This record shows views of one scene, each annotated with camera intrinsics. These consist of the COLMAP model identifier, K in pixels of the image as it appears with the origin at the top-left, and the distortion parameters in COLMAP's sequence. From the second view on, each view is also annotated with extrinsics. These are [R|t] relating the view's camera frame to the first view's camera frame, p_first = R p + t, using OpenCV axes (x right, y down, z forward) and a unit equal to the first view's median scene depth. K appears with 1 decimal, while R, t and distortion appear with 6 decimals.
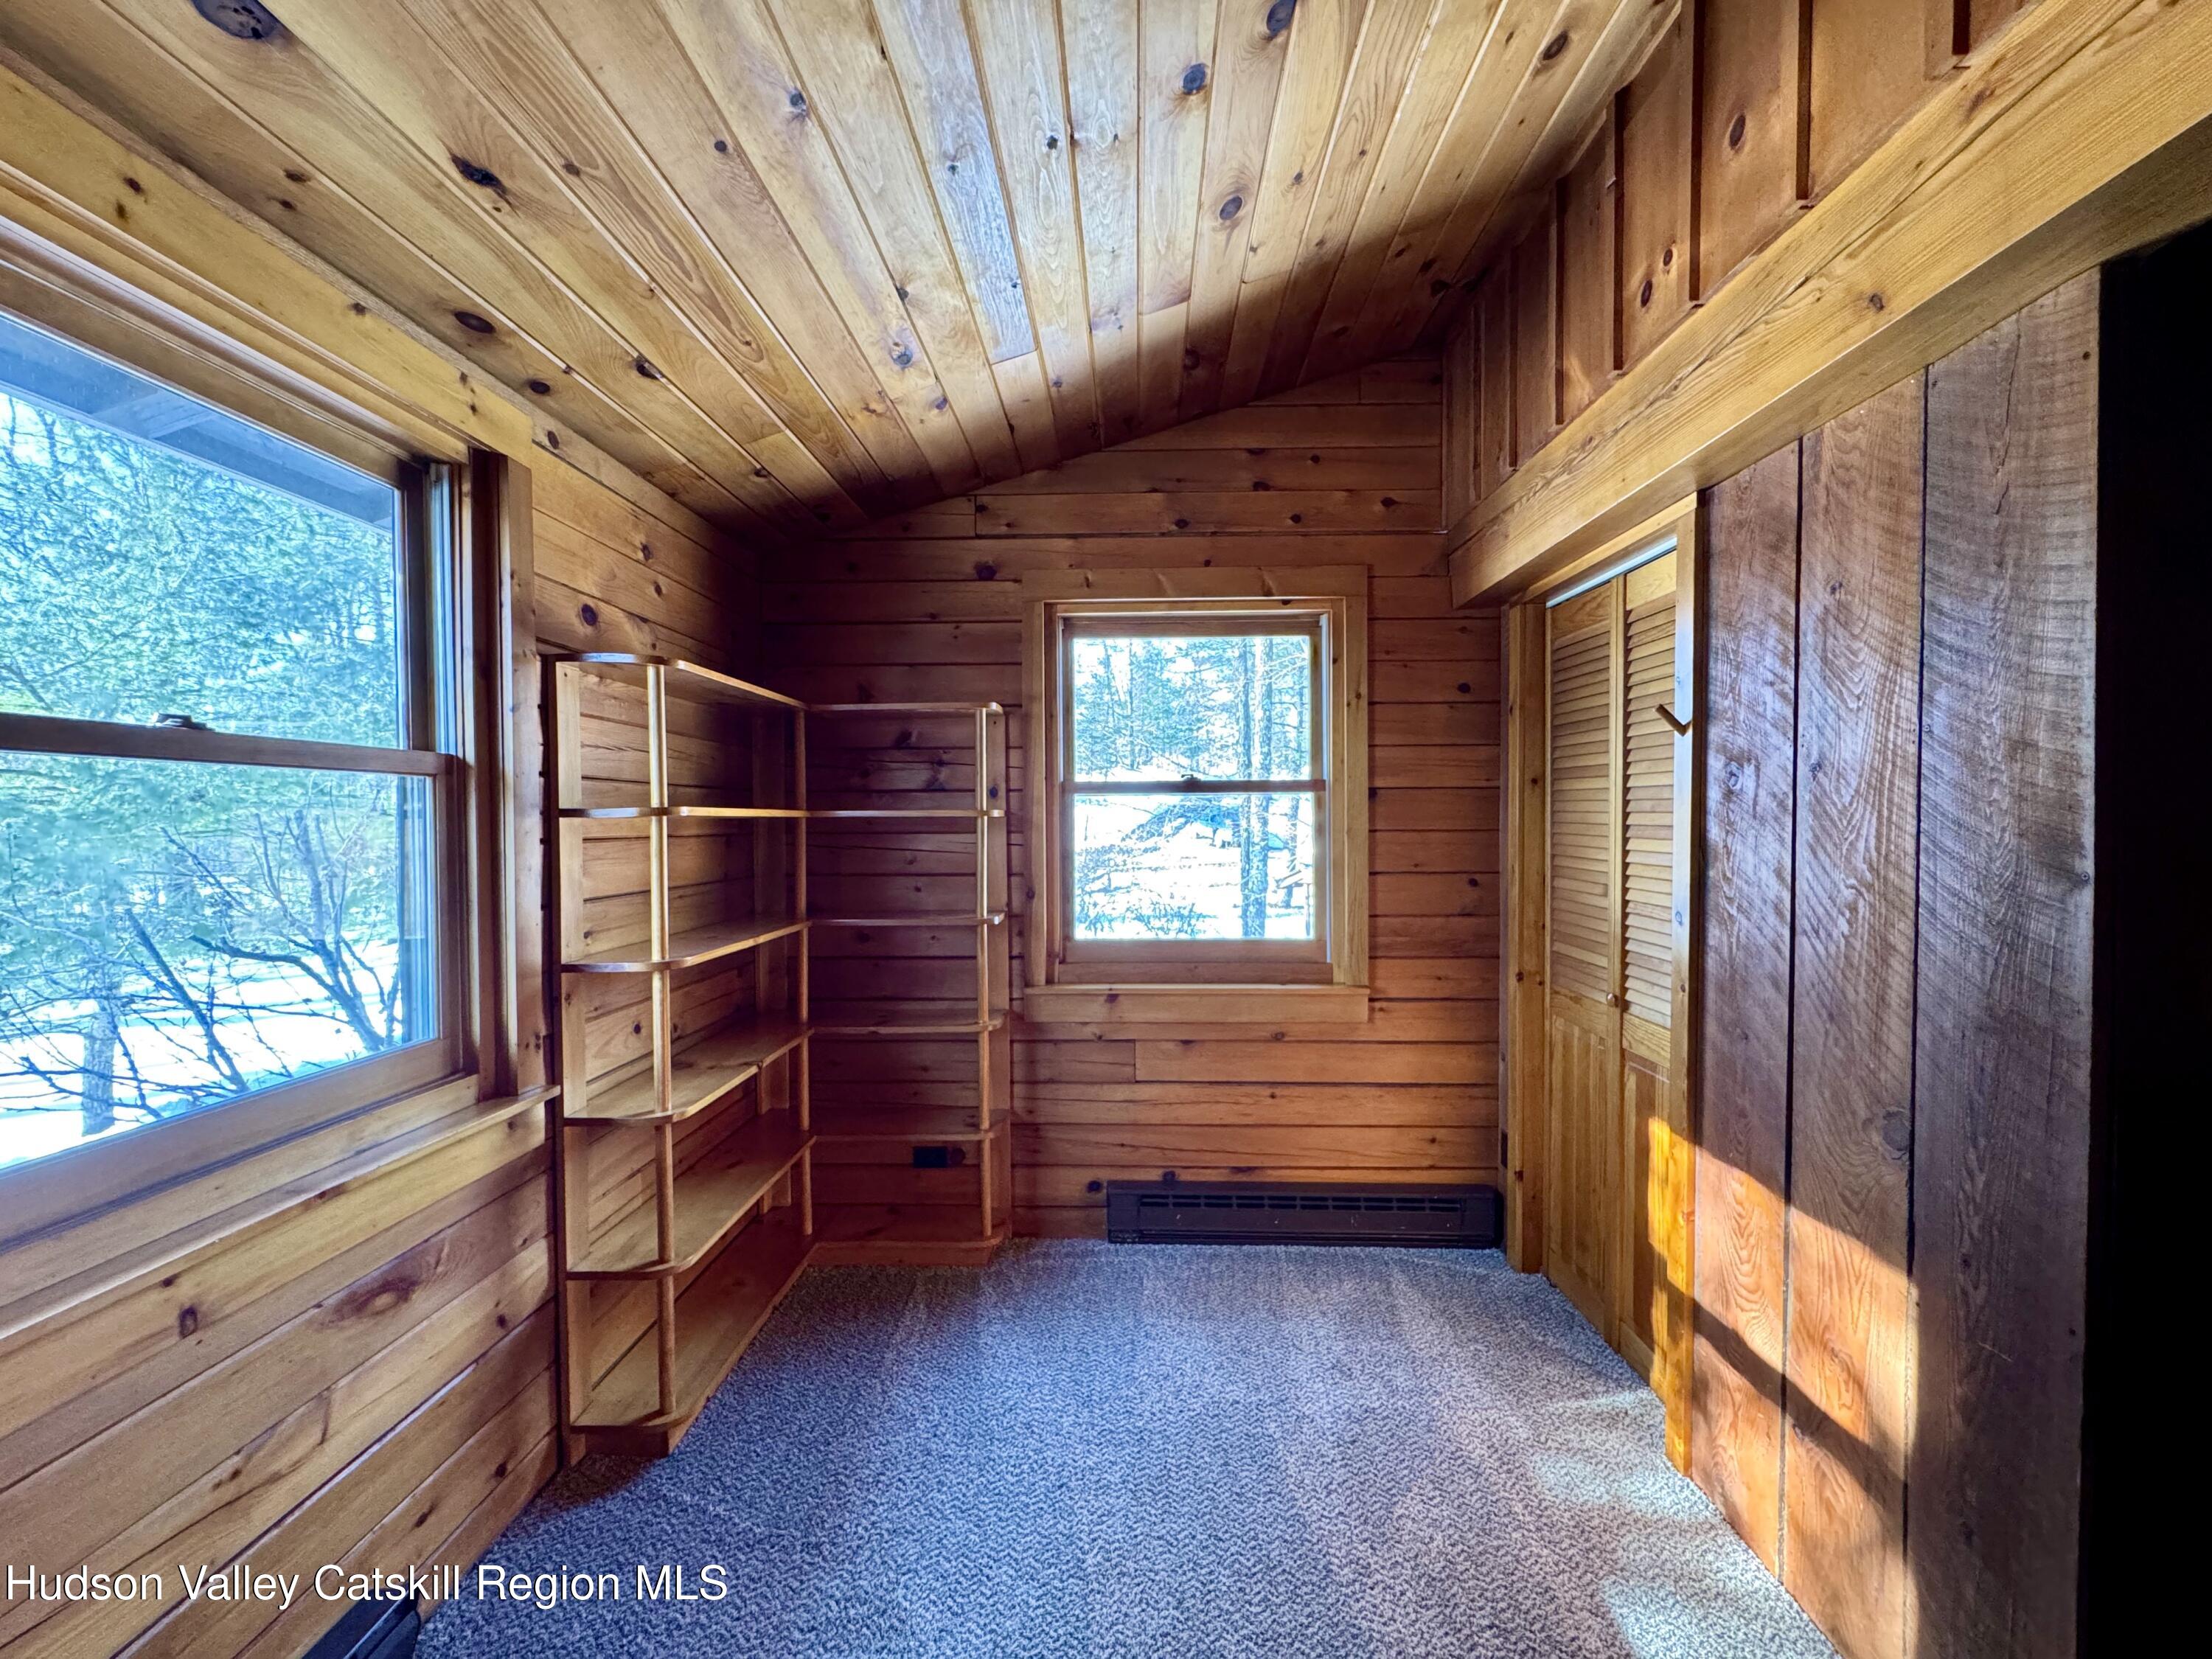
lens RADIAL K [[884.5, 0, 1109.4], [0, 884.5, 831.7], [0, 0, 1]] dist [-0.004443, 0.000293]
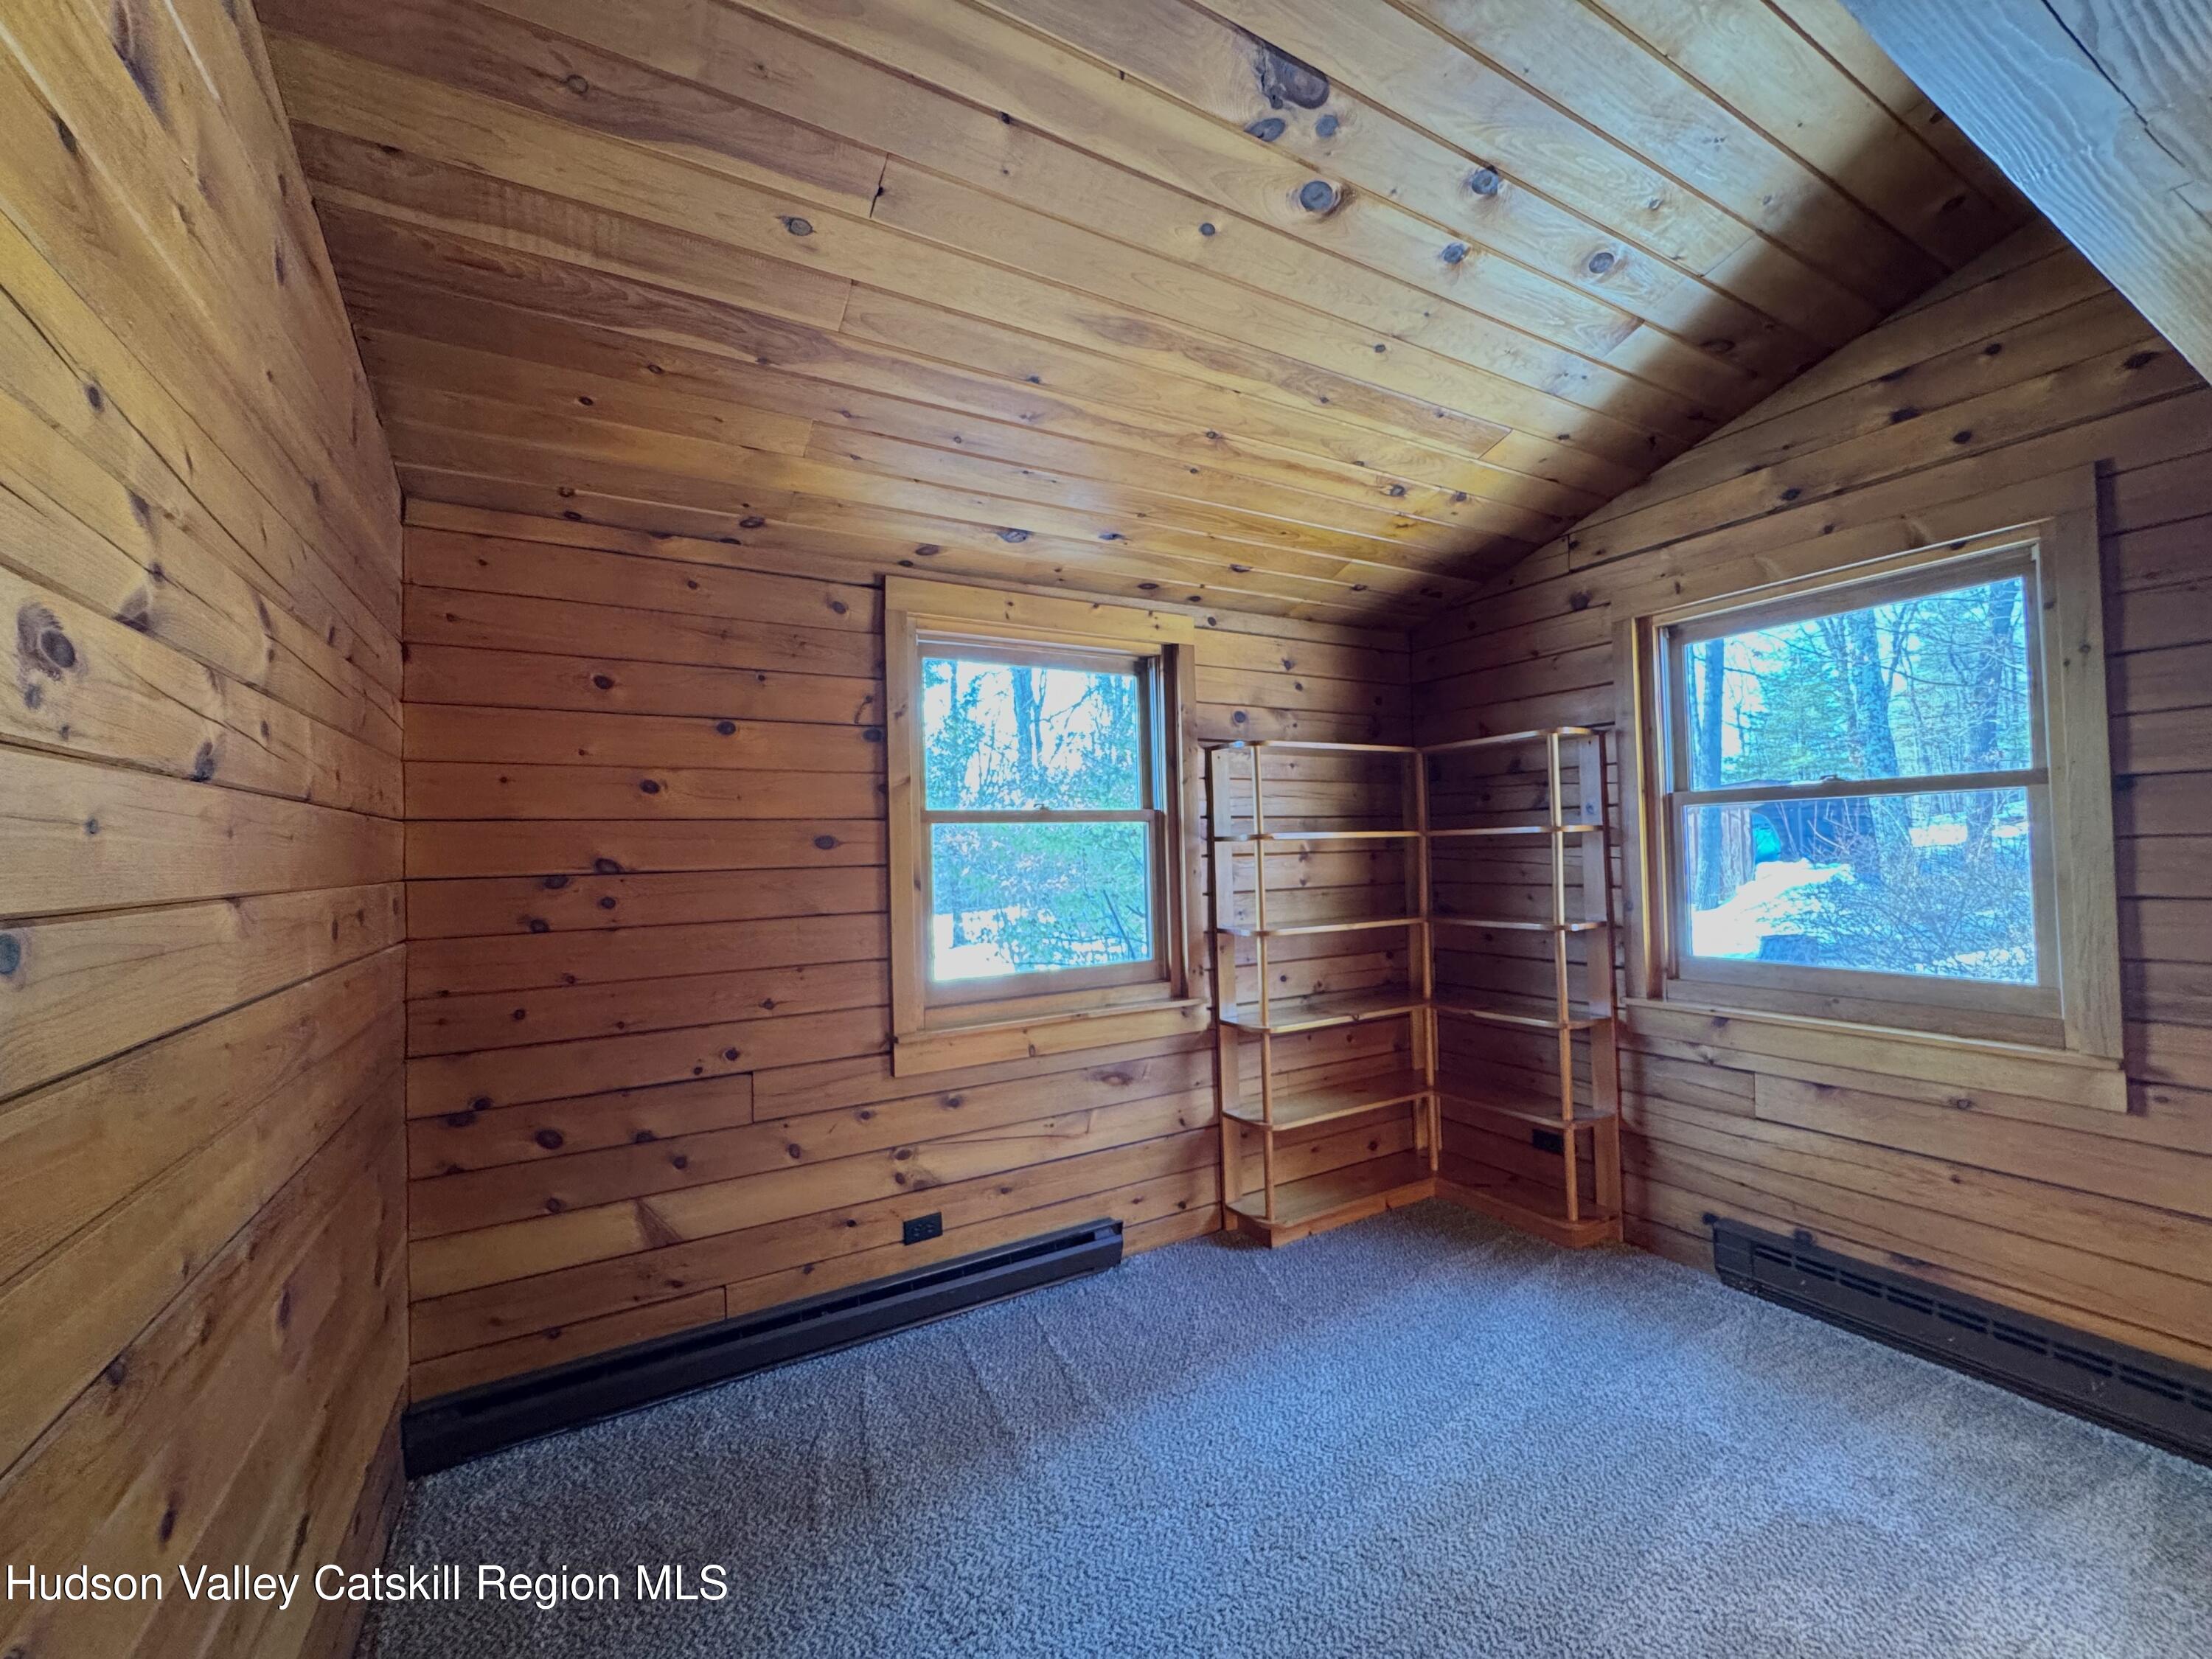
lens RADIAL K [[884.5, 0, 1102.5], [0, 884.5, 829.3], [0, 0, 1]] dist [-0.004443, 0.000293]
pose [[0.518585, -0.028811, -0.854540, 0.498958], [0.012163, 0.999580, -0.026319, 0.001563], [0.854939, 0.003255, 0.518718, -0.049968]]
